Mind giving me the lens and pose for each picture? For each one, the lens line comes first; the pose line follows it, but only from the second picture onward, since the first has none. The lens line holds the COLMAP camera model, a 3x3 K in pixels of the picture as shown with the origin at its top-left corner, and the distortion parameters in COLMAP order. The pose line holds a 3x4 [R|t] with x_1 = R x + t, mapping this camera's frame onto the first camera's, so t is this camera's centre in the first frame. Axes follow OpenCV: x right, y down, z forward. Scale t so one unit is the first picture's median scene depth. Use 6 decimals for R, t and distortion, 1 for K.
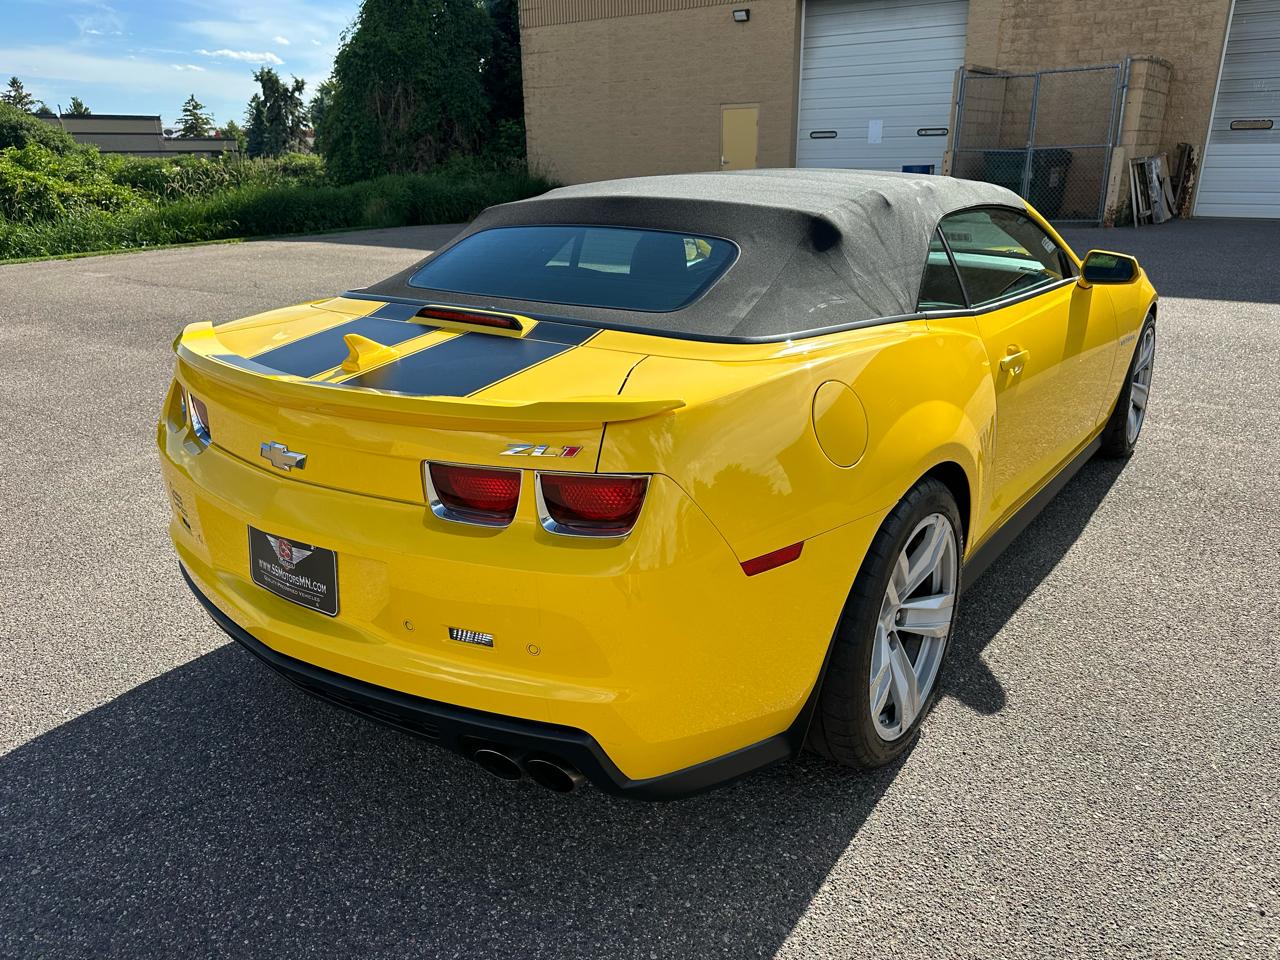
lens RADIAL K [[940.0, 0, 649.7], [0, 940.0, 472.4], [0, 0, 1]] dist [0.018057, -0.021494]
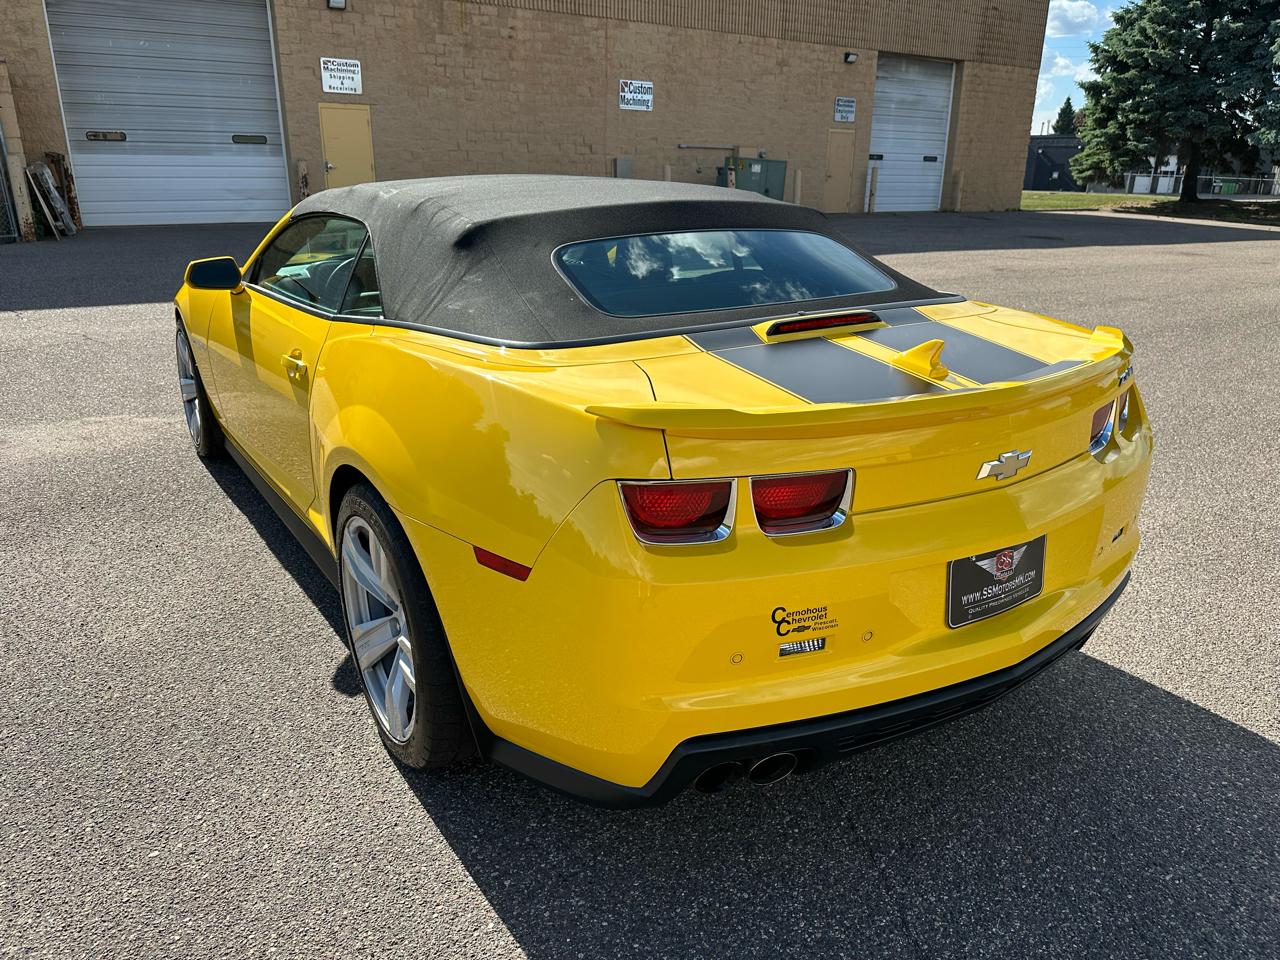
lens RADIAL K [[940.0, 0, 643.6], [0, 940.0, 477.9], [0, 0, 1]] dist [0.018057, -0.021494]
pose [[0.339831, -0.280729, 0.897611, -0.195976], [0.285210, 0.940229, 0.186079, -0.041424], [-0.896198, 0.192772, 0.399586, 0.132246]]
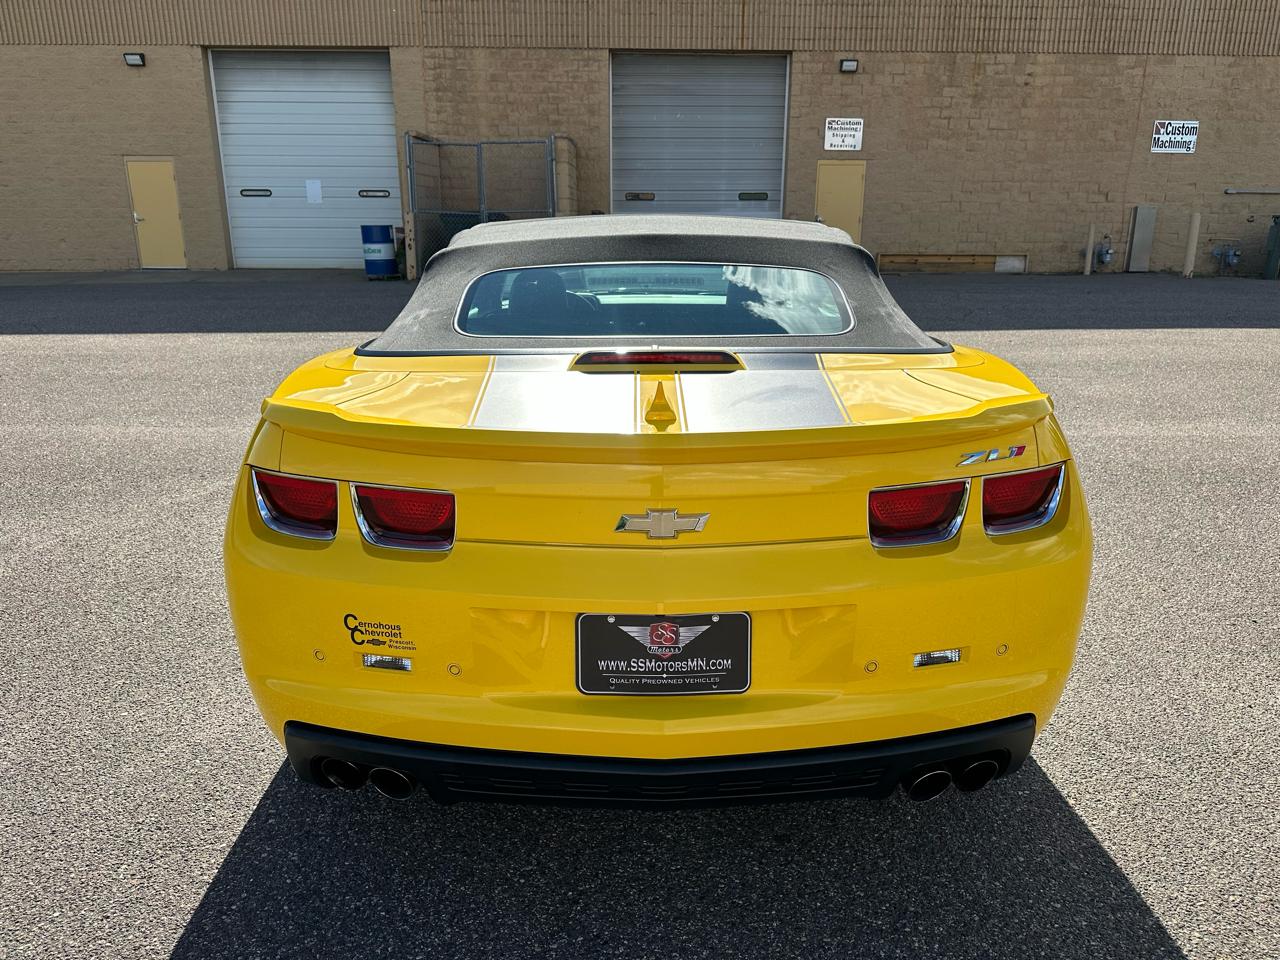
lens RADIAL K [[940.0, 0, 655.5], [0, 940.0, 476.4], [0, 0, 1]] dist [0.018057, -0.021494]
pose [[0.789844, -0.149699, 0.594757, -0.124888], [0.184718, 0.982789, 0.002059, -0.008743], [-0.584829, 0.108236, 0.803903, 0.043747]]
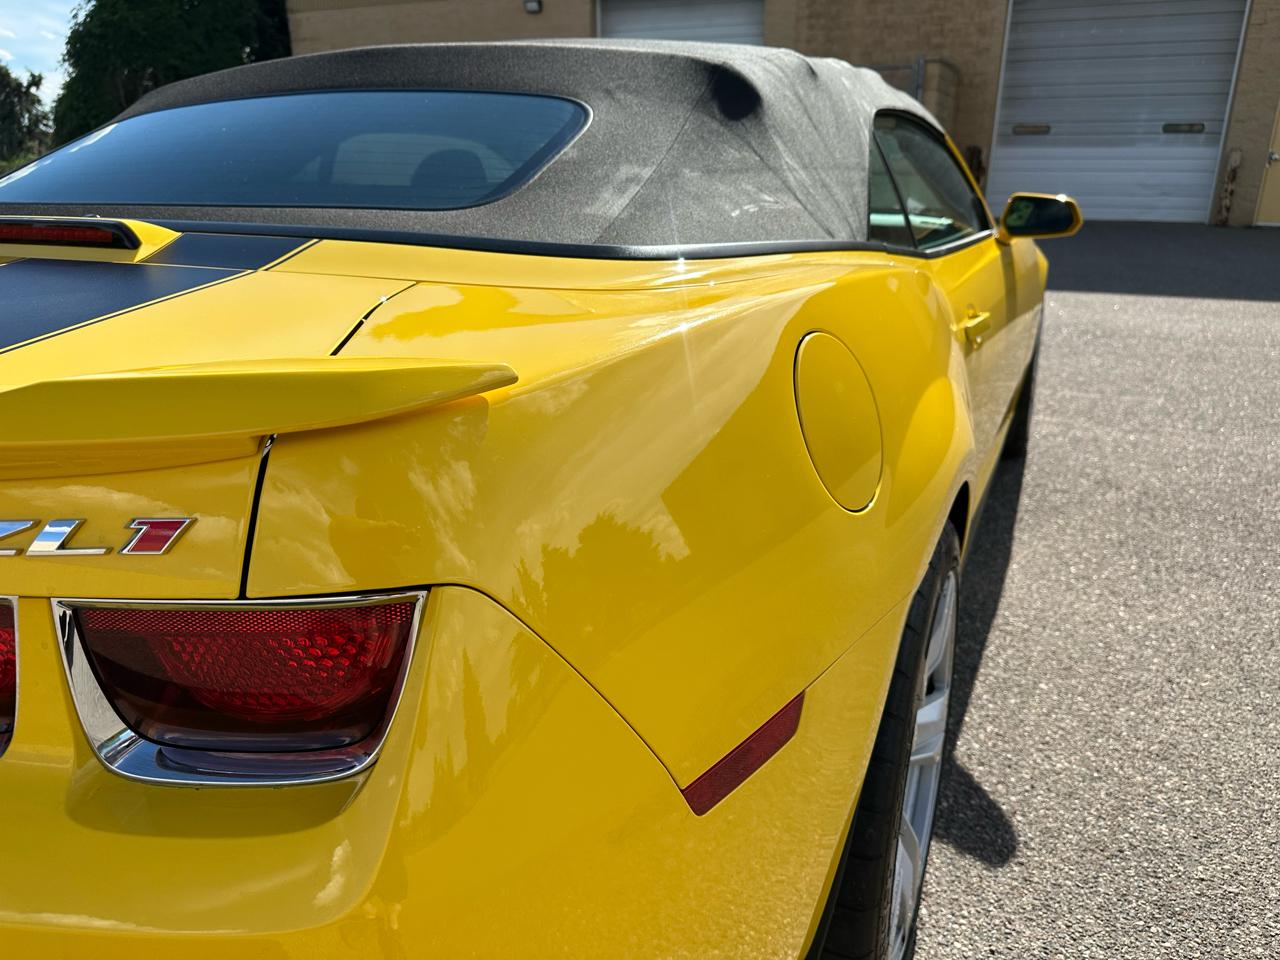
lens RADIAL K [[940.0, 0, 658.5], [0, 940.0, 480.3], [0, 0, 1]] dist [0.018057, -0.021494]
pose [[0.977328, -0.053059, 0.204974, 0.001667], [0.054329, 0.998523, -0.000570, -0.003213], [-0.204641, 0.011693, 0.978767, 0.067421]]
